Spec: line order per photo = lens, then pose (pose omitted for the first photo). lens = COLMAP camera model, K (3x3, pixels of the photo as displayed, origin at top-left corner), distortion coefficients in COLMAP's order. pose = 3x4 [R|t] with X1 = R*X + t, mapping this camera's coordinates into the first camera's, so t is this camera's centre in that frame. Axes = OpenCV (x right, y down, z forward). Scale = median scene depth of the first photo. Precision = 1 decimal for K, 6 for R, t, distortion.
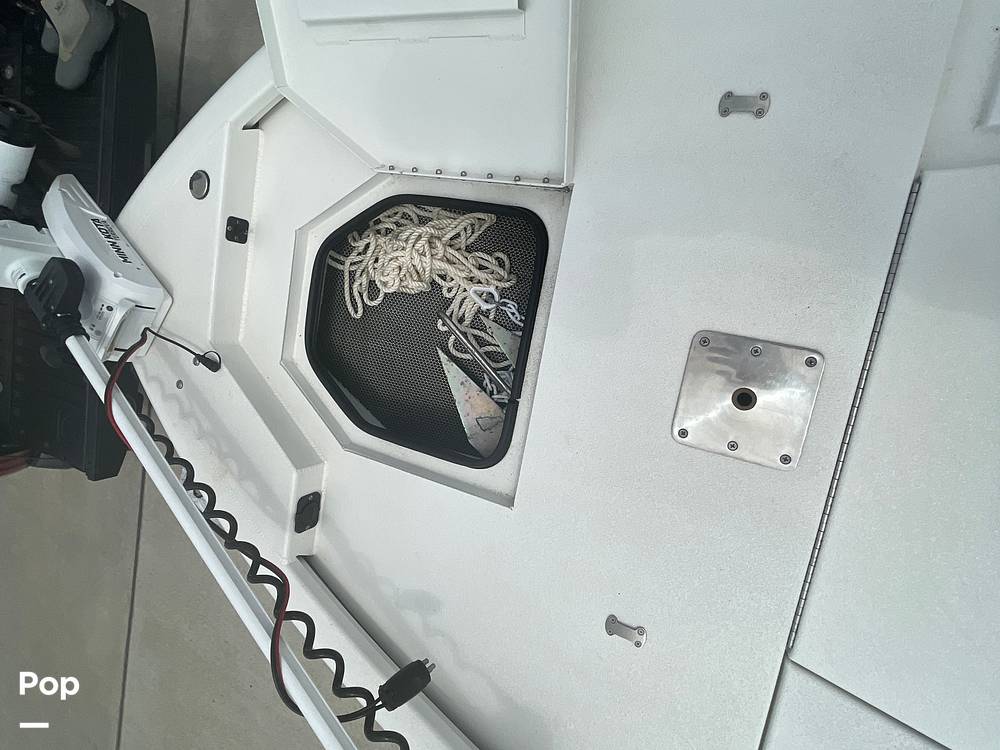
lens RADIAL K [[406.7, 0, 500.0], [0, 406.7, 375.0], [0, 0, 1]] dist [-0.000998, 0.000121]
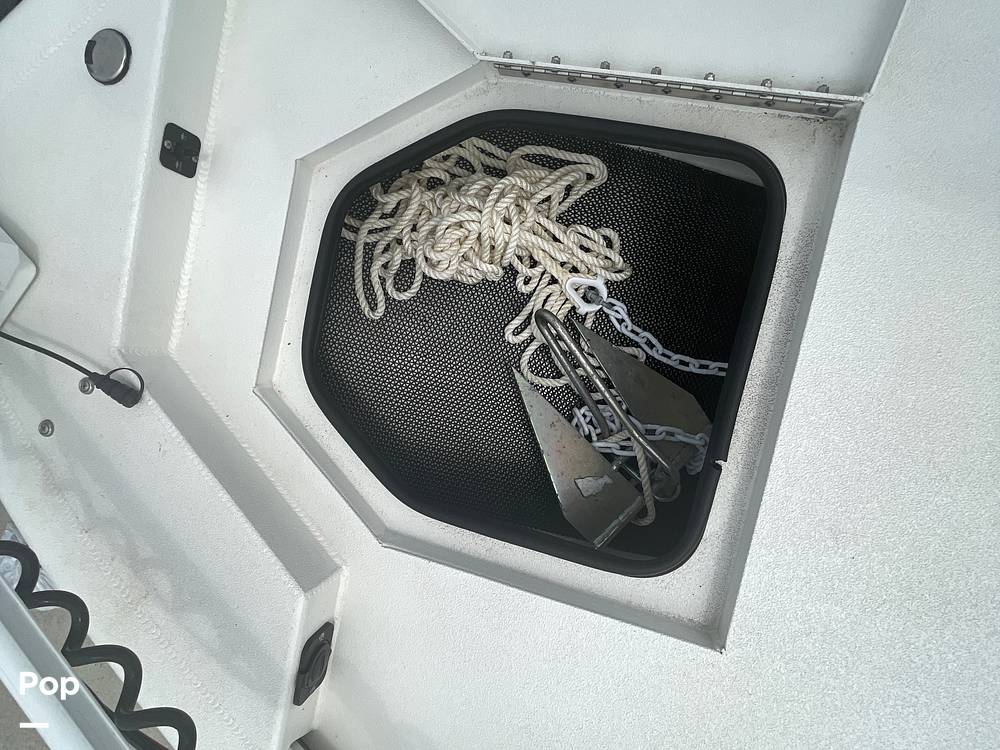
lens RADIAL K [[445.4, 0, 499.4], [0, 445.4, 383.0], [0, 0, 1]] dist [0.002718, 0.000808]
pose [[0.985484, 0.014173, 0.169175, -0.301824], [-0.010050, 0.999632, -0.025207, -0.027435], [-0.169470, 0.023141, 0.985264, 0.318044]]
